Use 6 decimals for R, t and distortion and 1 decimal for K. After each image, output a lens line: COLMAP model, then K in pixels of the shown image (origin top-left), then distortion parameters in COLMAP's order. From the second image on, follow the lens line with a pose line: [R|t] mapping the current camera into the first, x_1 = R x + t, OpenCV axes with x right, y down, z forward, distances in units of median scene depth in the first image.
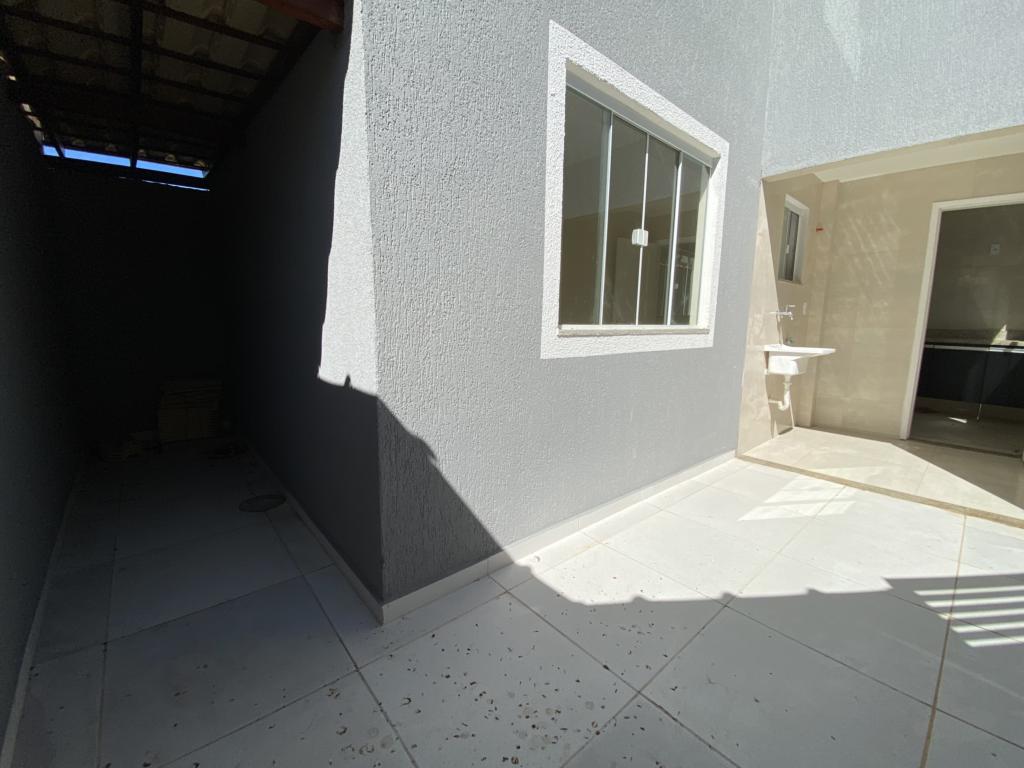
lens RADIAL K [[416.5, 0, 520.5], [0, 416.5, 379.0], [0, 0, 1]] dist [-0.014994, -0.000987]
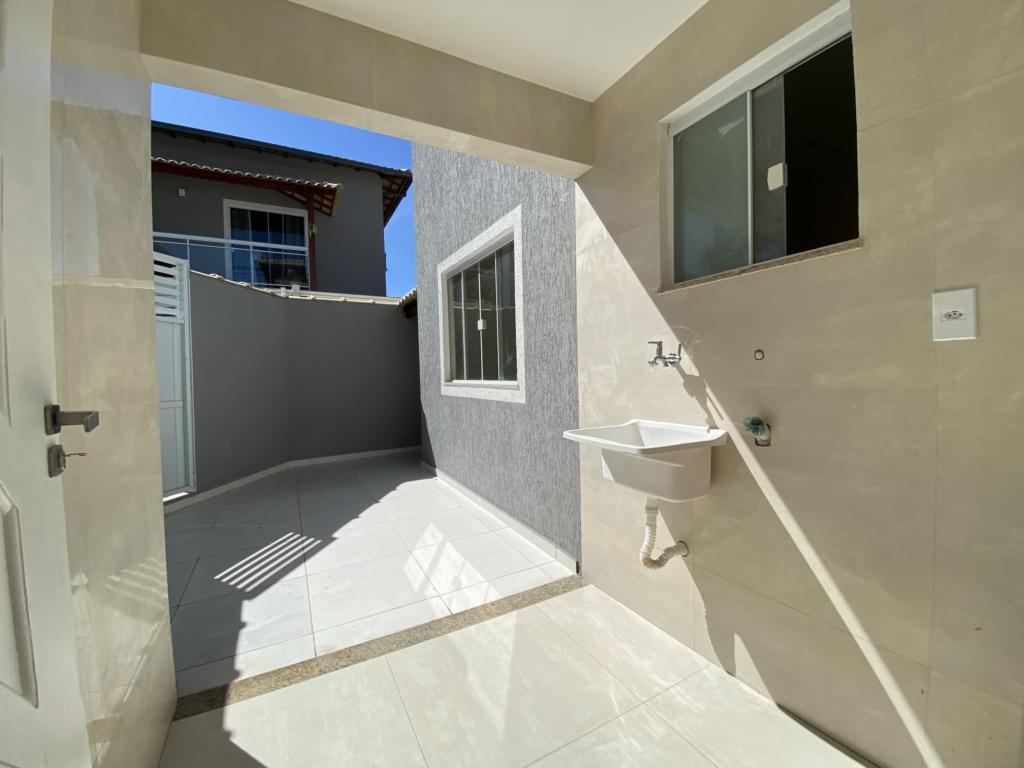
lens RADIAL K [[416.5, 0, 519.1], [0, 416.5, 389.3], [0, 0, 1]] dist [-0.014994, -0.000987]
pose [[-0.201153, 0.016637, -0.979419, 1.691285], [-0.138082, 0.989390, 0.045166, -0.181833], [0.969779, 0.144325, -0.196721, 1.401952]]
